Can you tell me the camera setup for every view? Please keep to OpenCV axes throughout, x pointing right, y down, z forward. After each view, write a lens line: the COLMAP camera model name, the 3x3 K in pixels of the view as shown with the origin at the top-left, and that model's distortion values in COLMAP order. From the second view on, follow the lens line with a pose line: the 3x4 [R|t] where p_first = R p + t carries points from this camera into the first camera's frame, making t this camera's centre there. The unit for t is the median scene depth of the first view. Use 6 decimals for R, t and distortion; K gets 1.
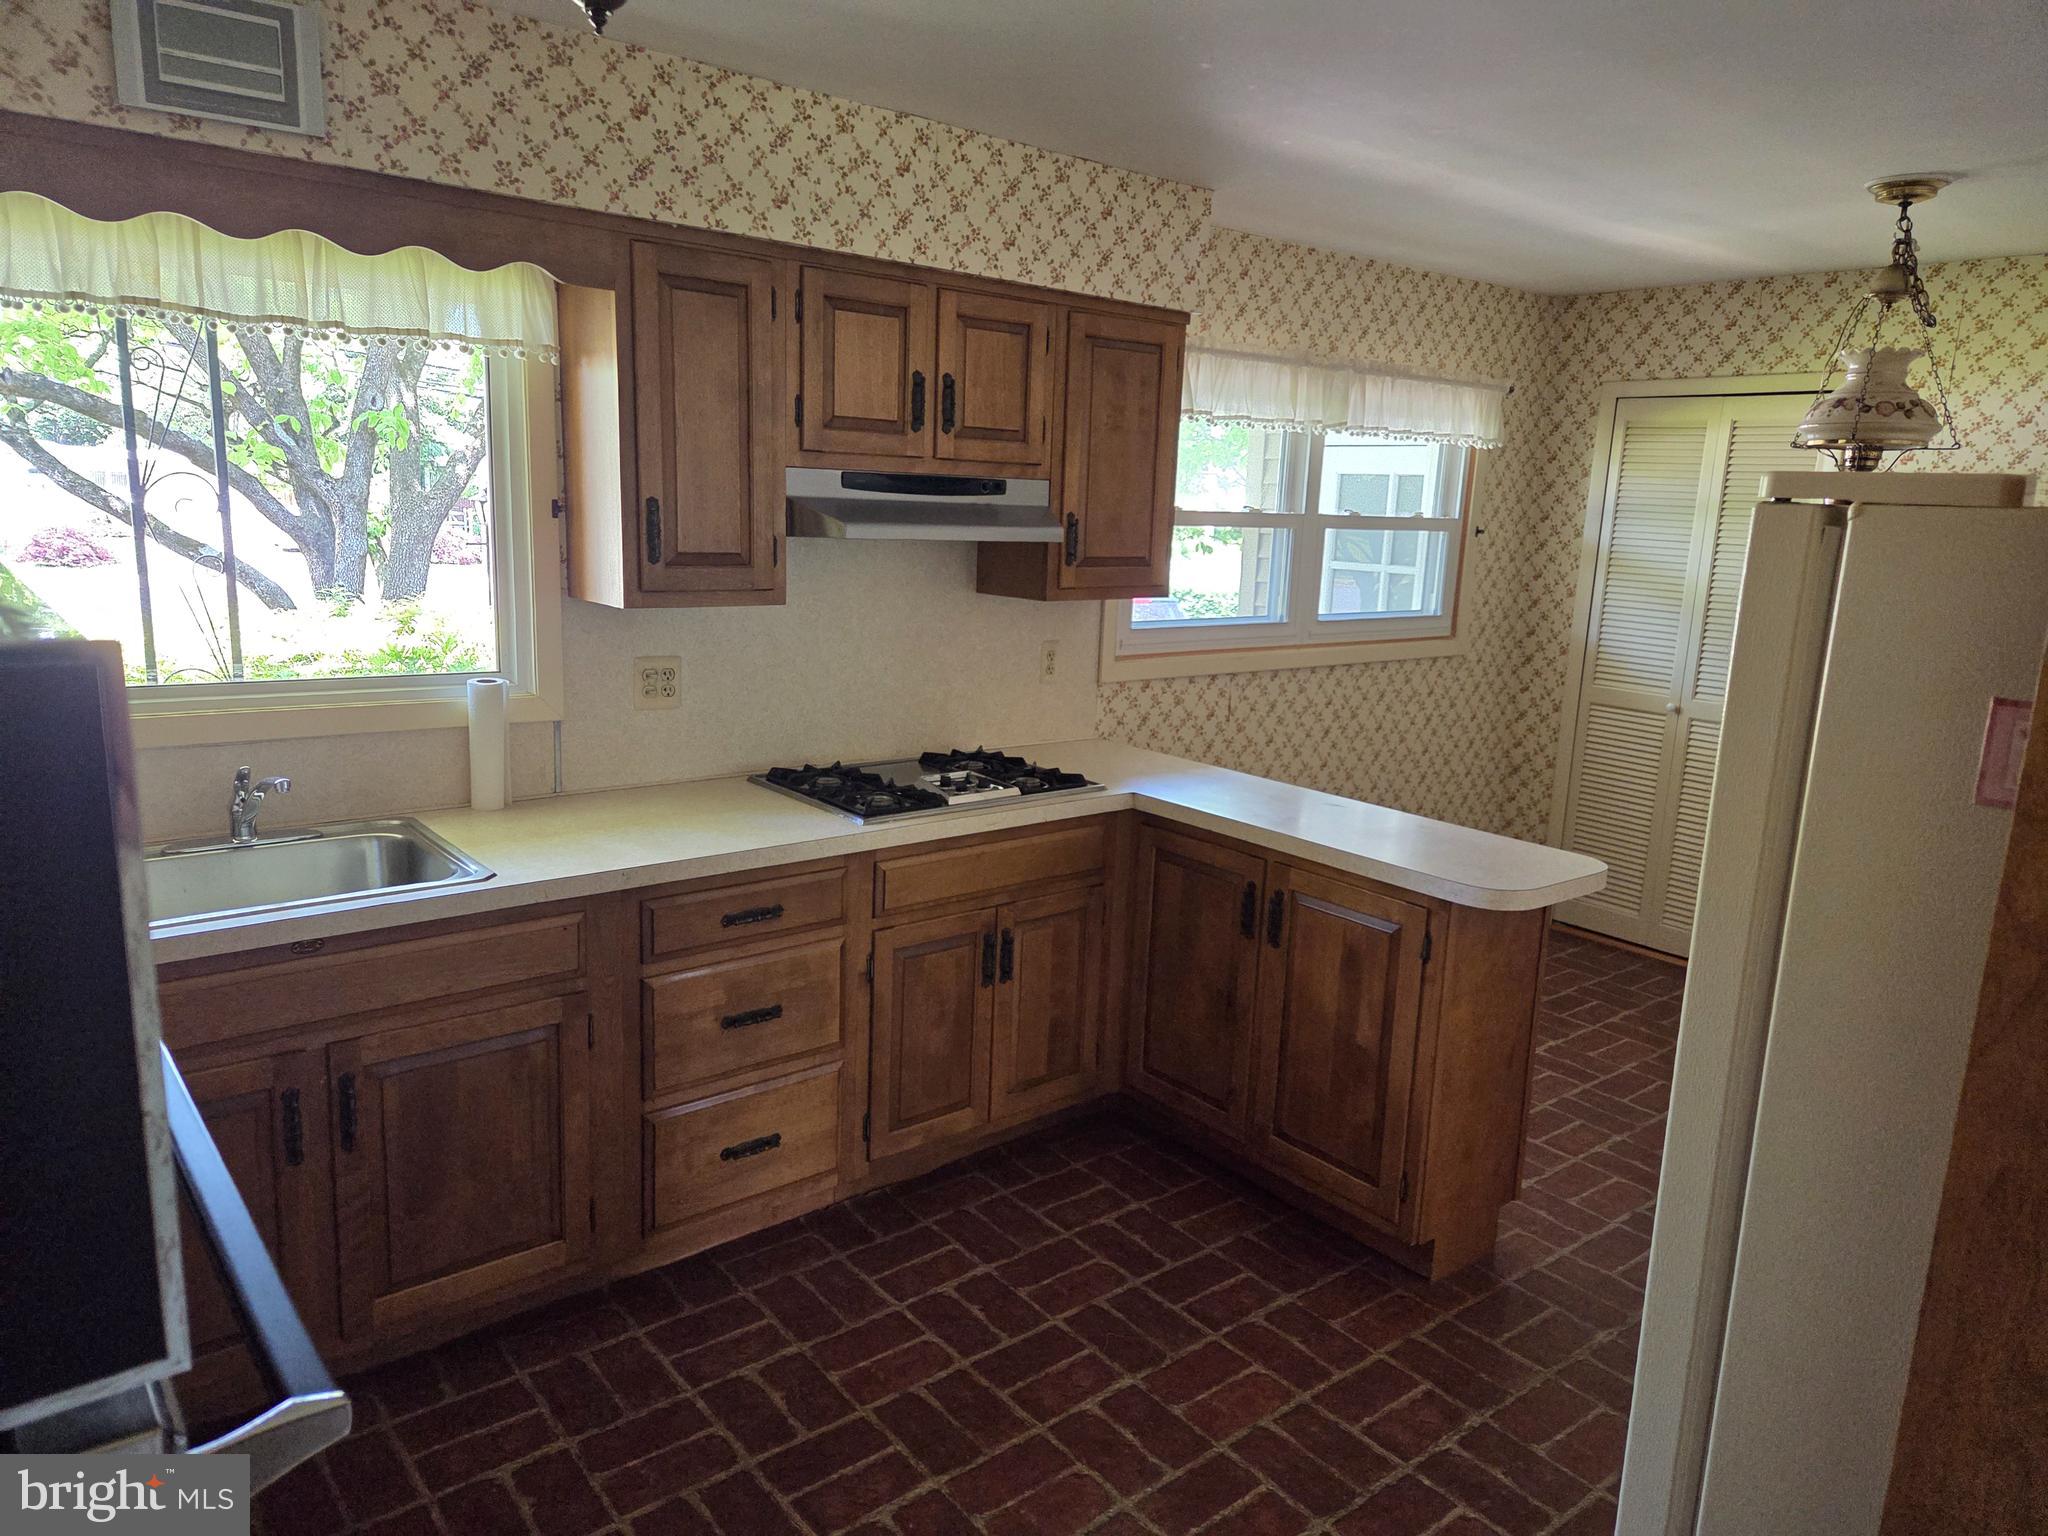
lens RADIAL K [[1363.2, 0, 1009.5], [0, 1363.2, 766.5], [0, 0, 1]] dist [0.052173, -0.010123]
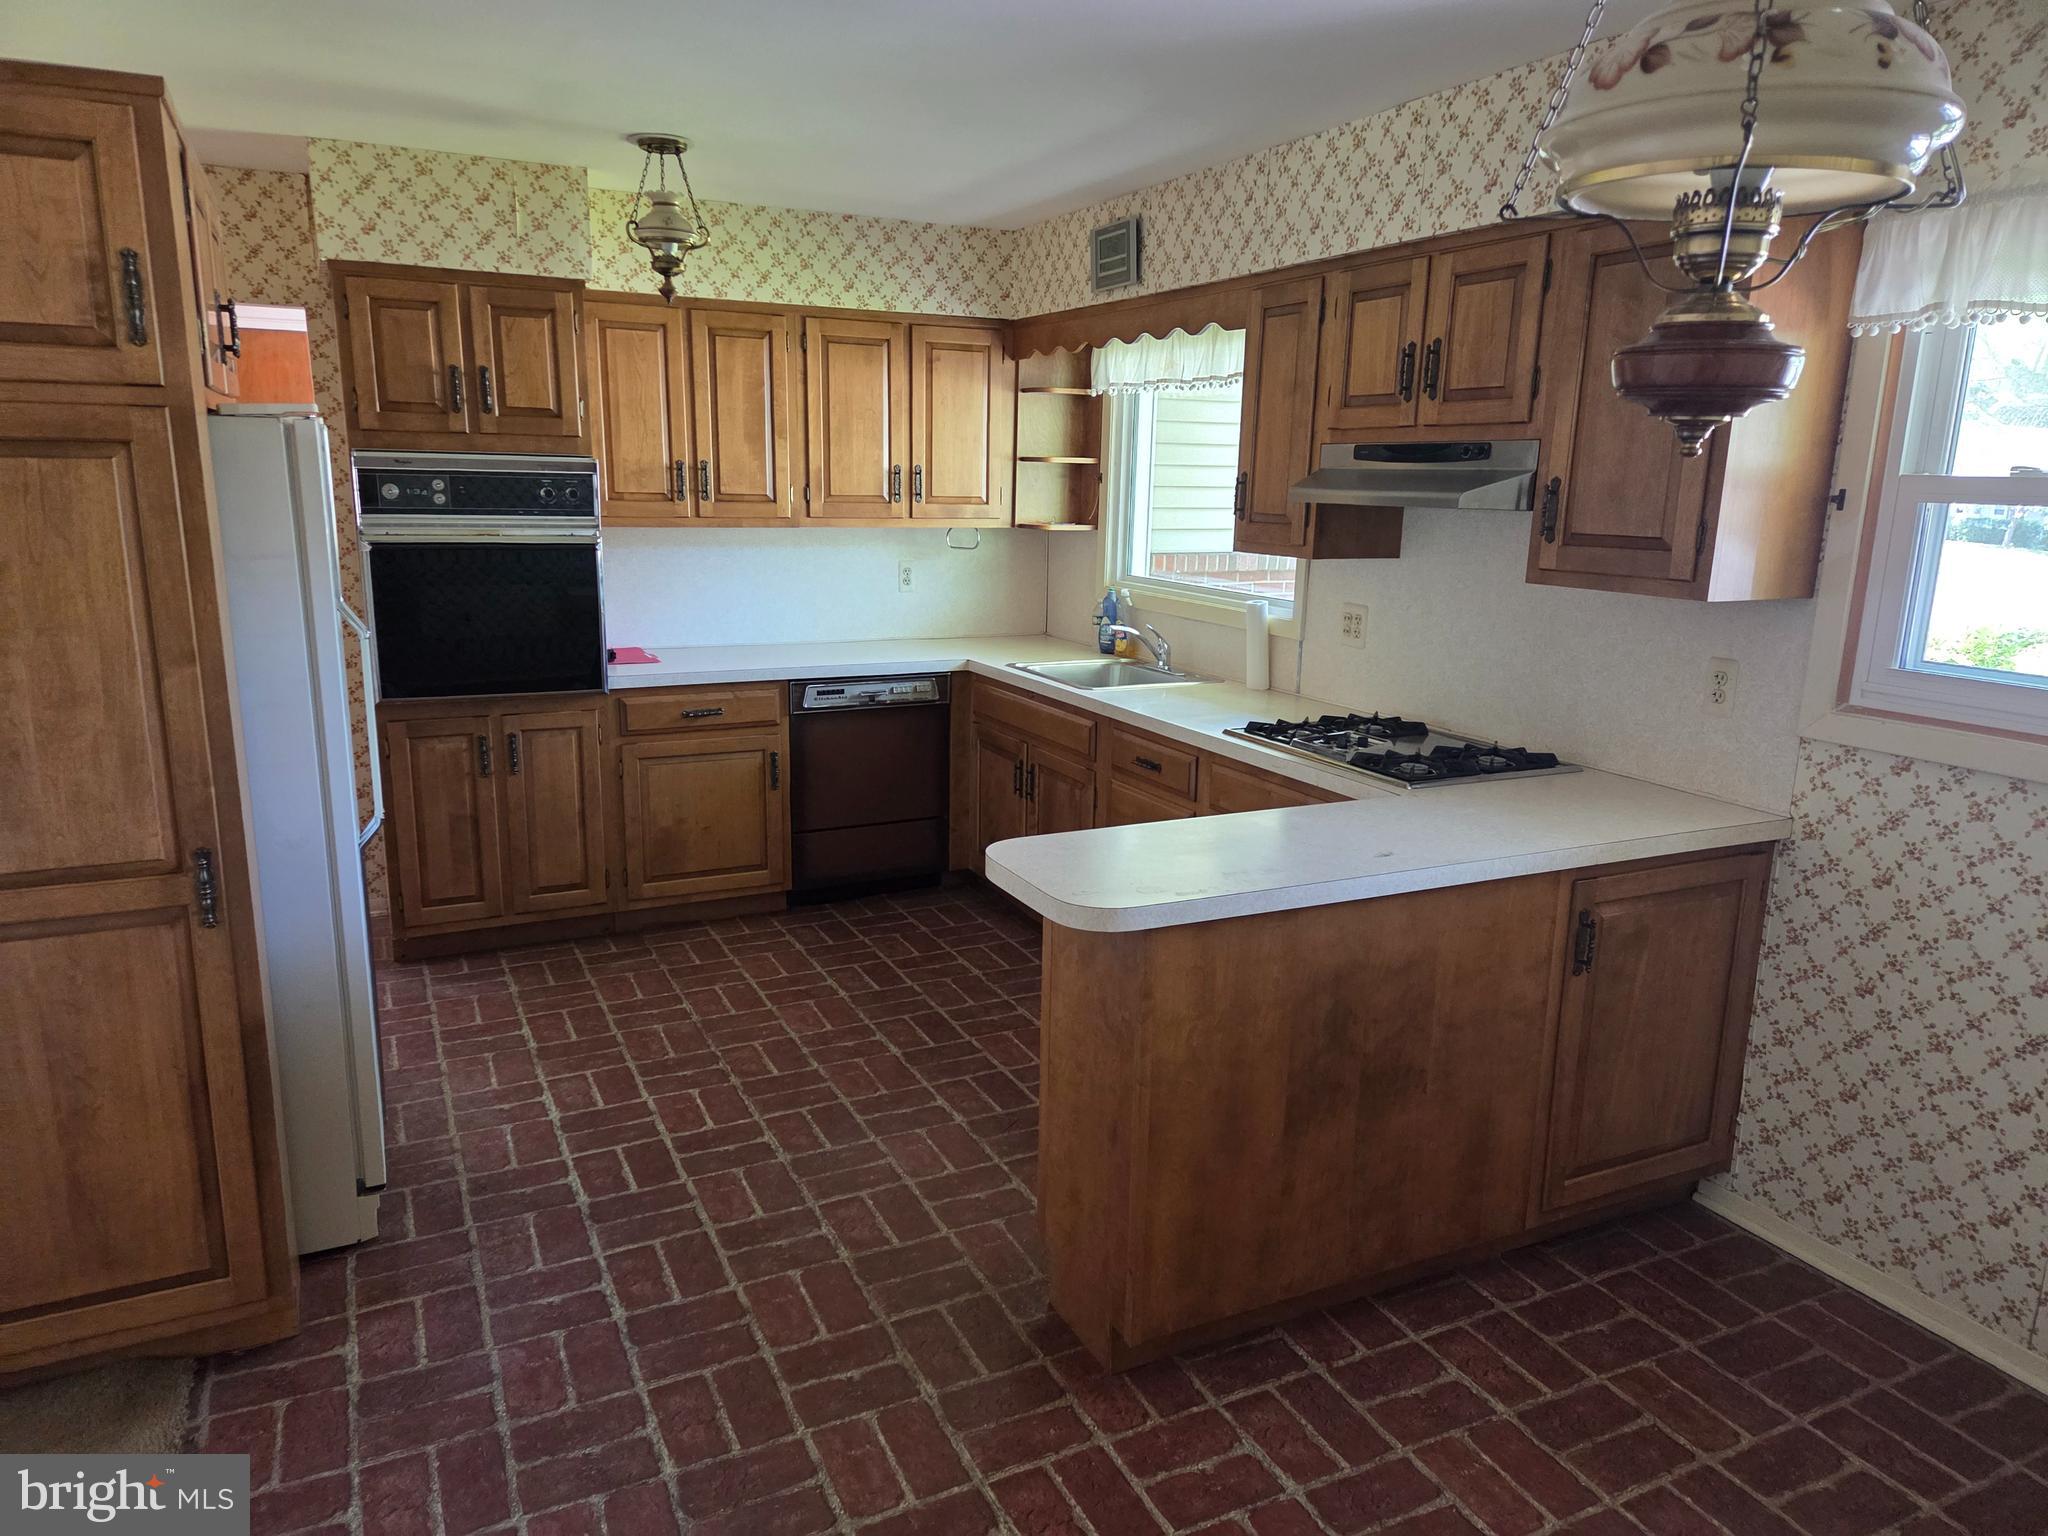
lens RADIAL K [[1363.2, 0, 1010.5], [0, 1363.2, 775.6], [0, 0, 1]] dist [0.052173, -0.010123]
pose [[-0.226311, 0.171273, -0.958879, 1.060239], [-0.218524, 0.950399, 0.221334, -0.142310], [0.949226, 0.259629, -0.177659, 0.988044]]
